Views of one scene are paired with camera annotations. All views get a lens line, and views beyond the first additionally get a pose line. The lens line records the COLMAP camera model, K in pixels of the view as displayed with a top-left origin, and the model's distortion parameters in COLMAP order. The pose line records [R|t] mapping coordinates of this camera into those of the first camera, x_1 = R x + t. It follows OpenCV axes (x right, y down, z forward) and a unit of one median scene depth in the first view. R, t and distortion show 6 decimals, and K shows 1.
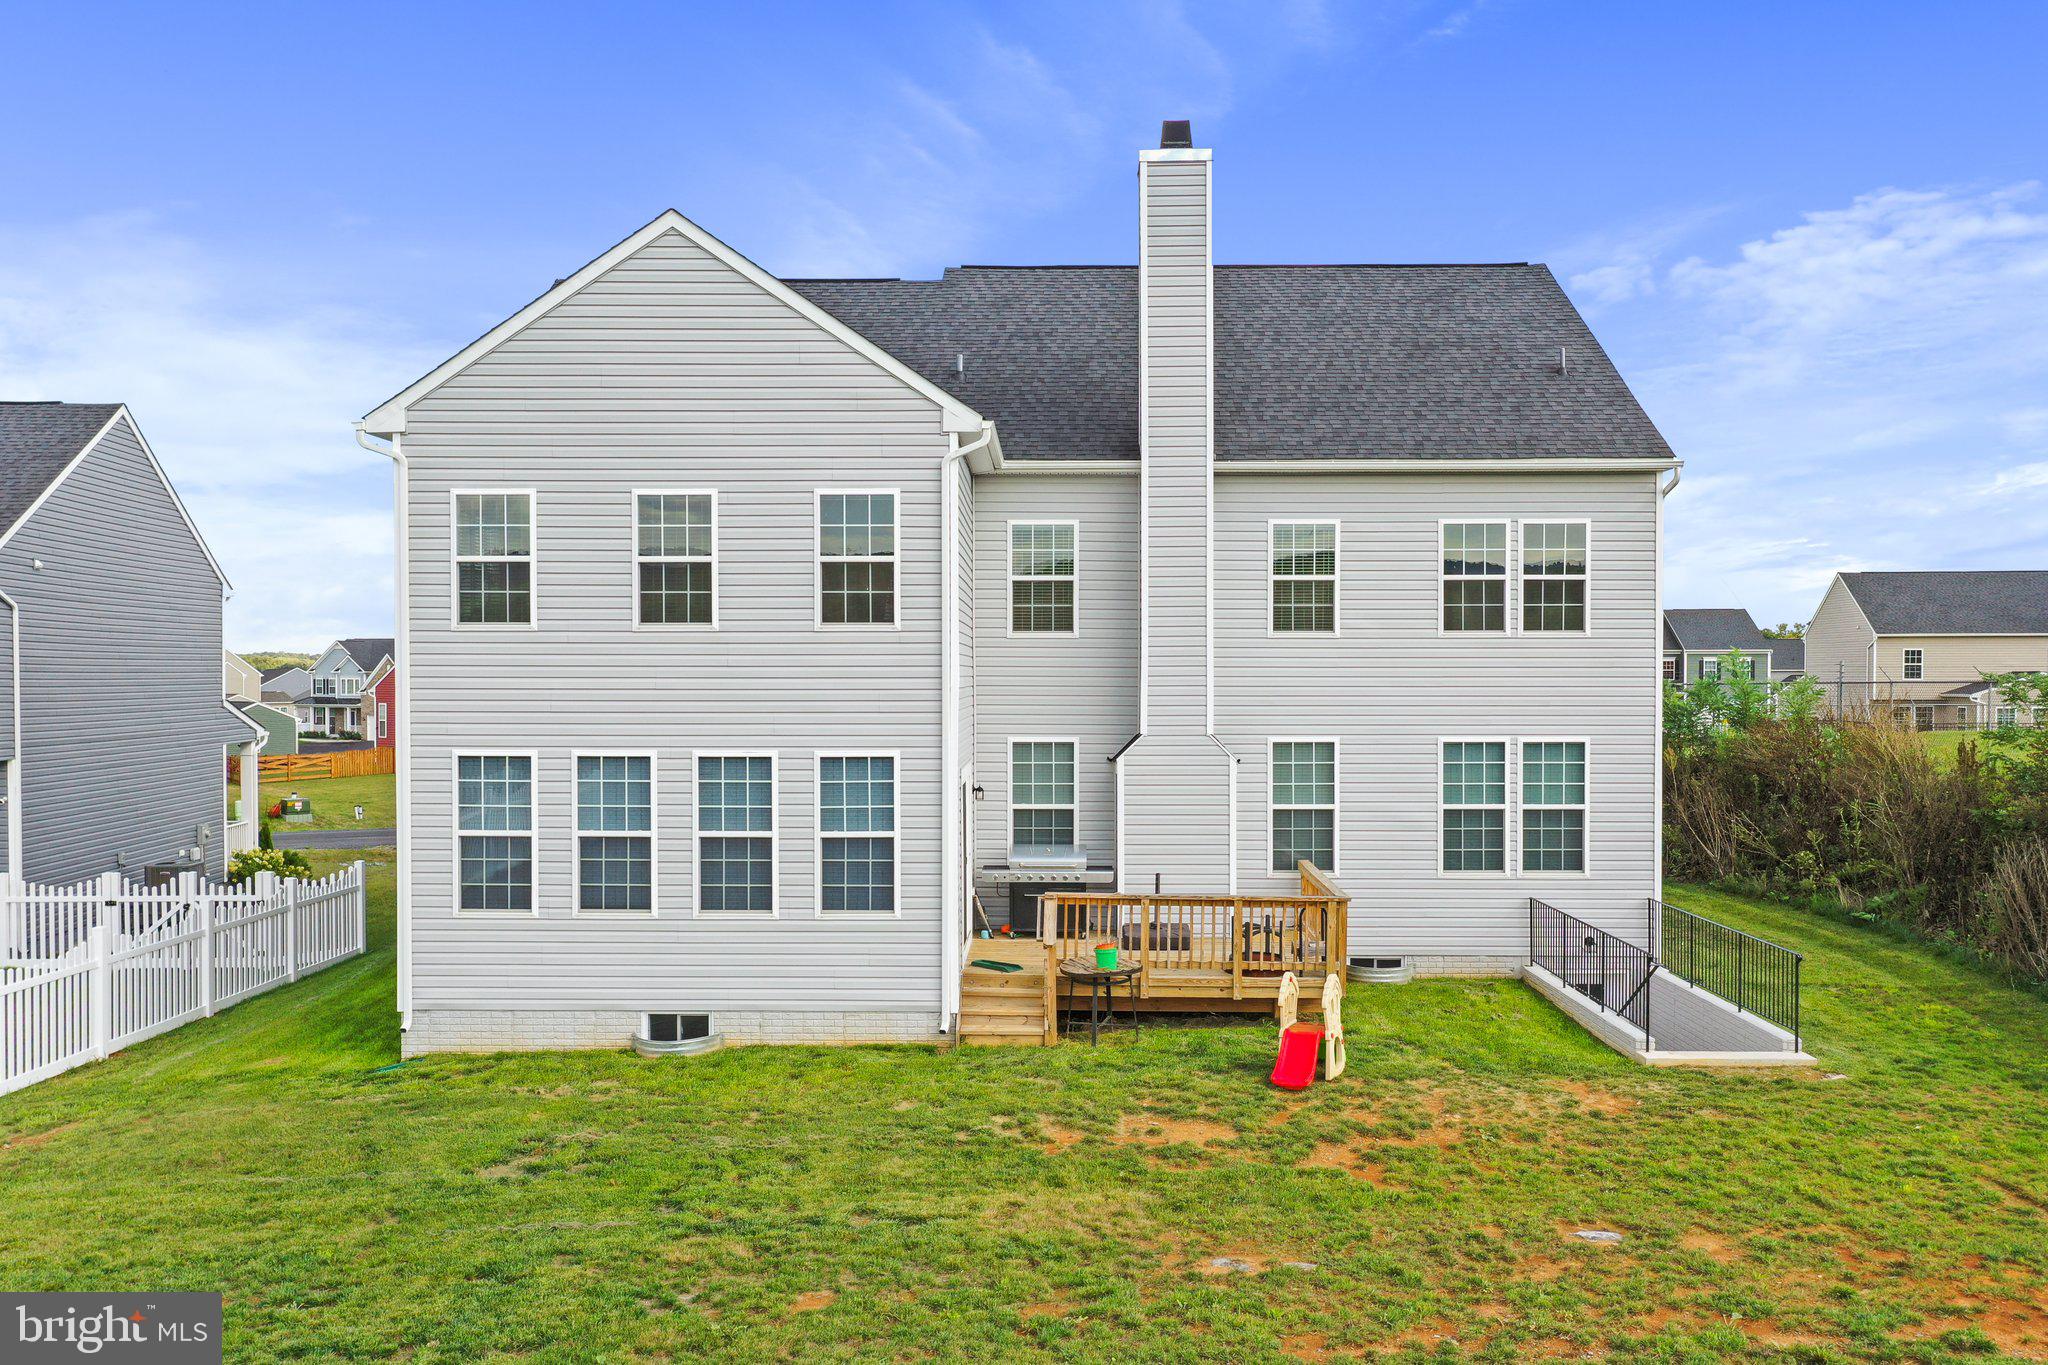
lens RADIAL K [[1646.8, 0, 1024.0], [0, 1646.8, 682.5], [0, 0, 1]] dist [-0.004386, -0.000219]
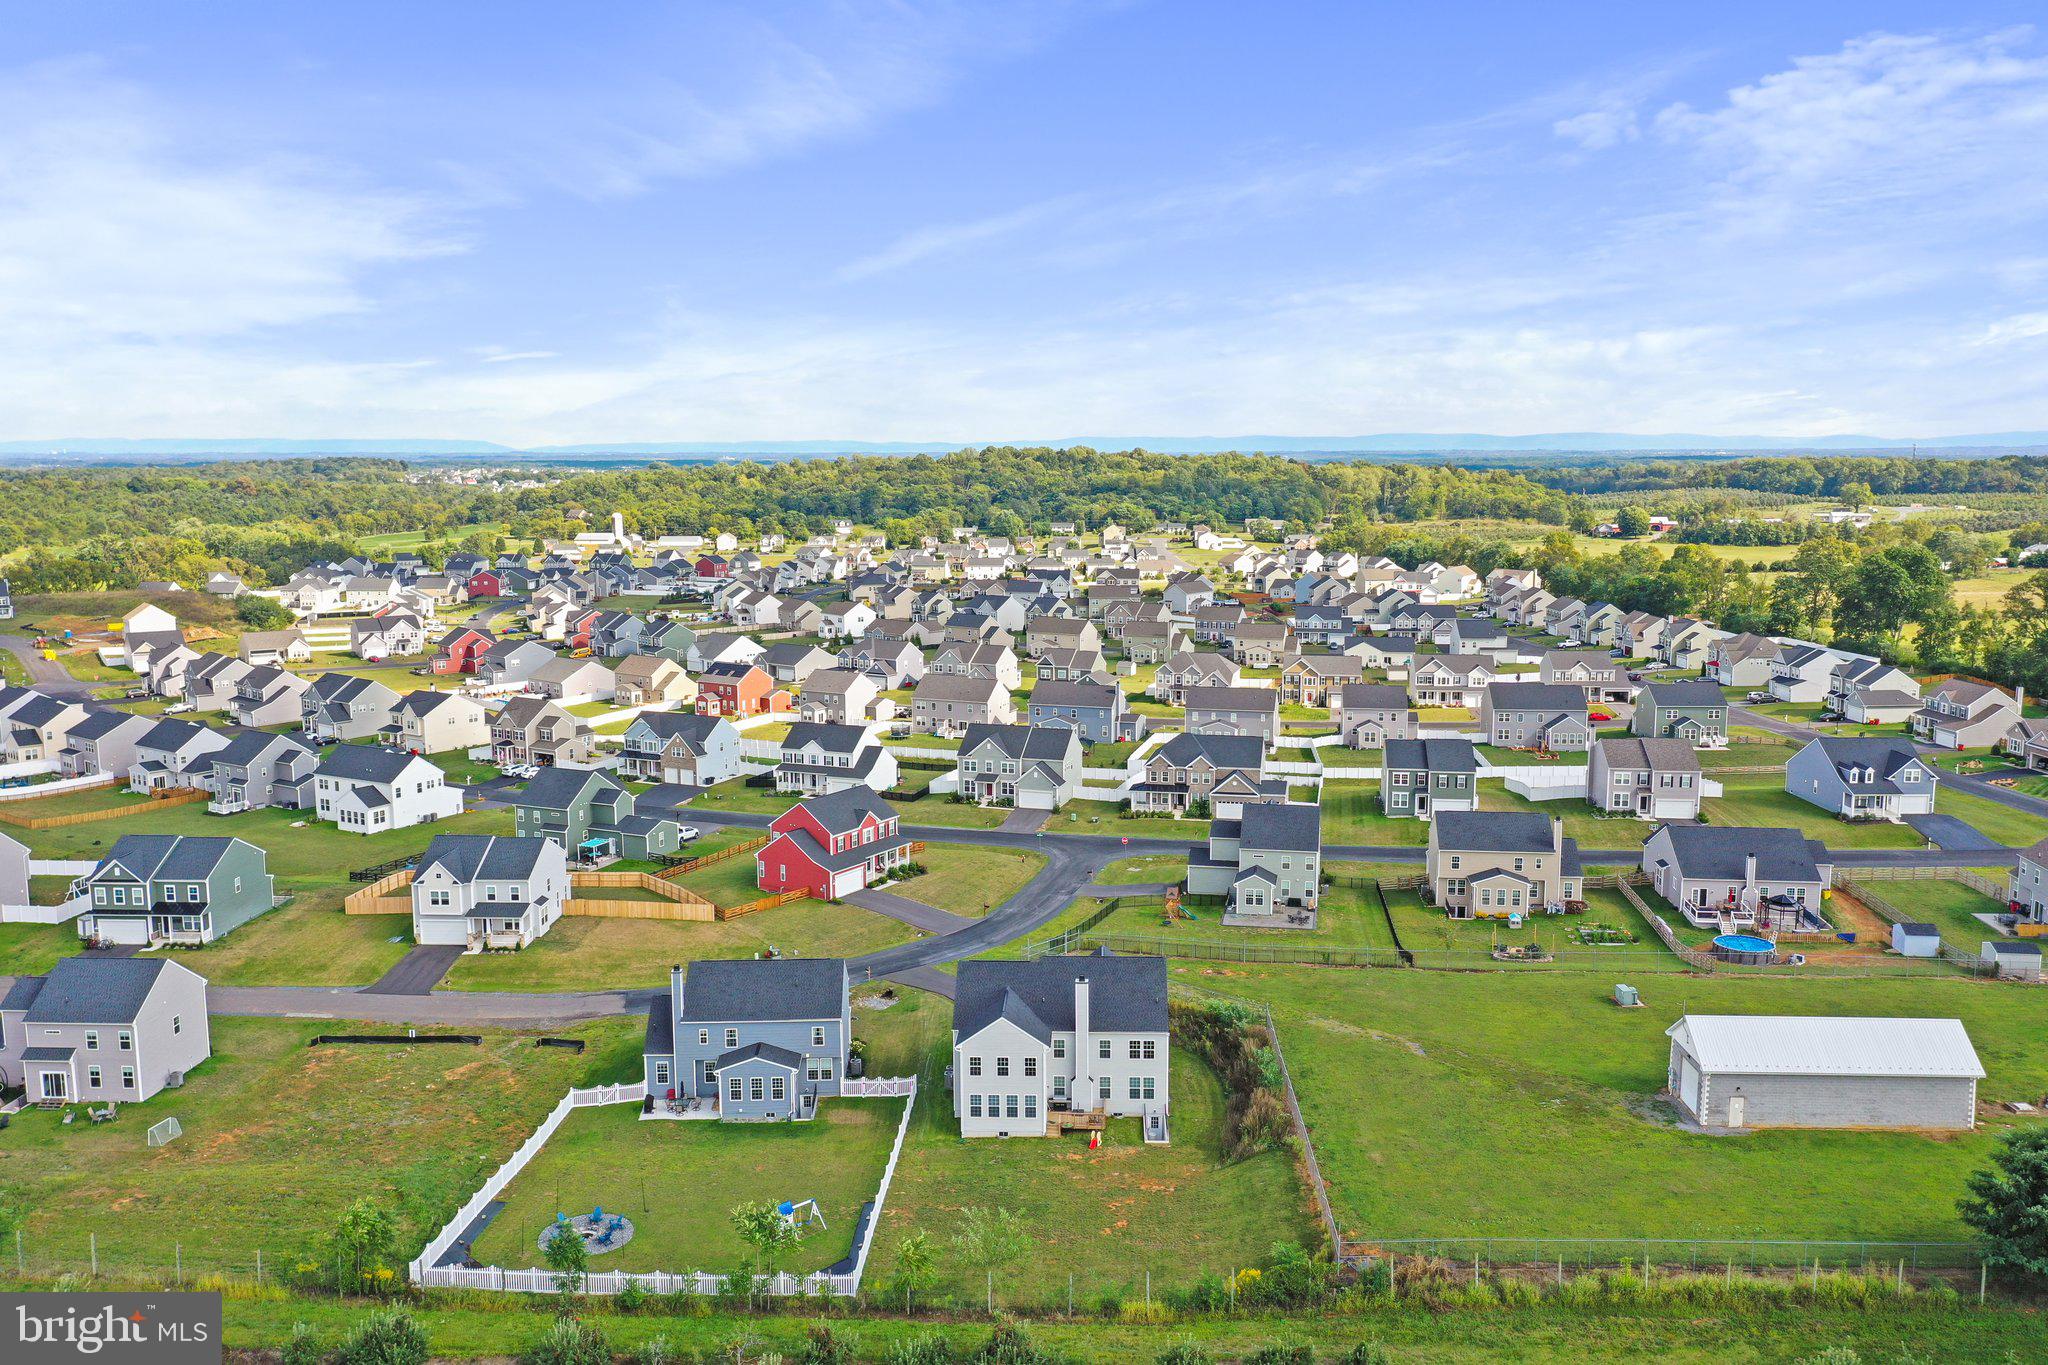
lens RADIAL K [[1618.2, 0, 1036.1], [0, 1618.2, 670.8], [0, 0, 1]] dist [0.007739, -0.002124]
pose [[0.999814, -0.000804, -0.019265, 0.040877], [0.003229, 0.992002, 0.126181, -2.101696], [0.019009, -0.126220, 0.991820, -4.458613]]
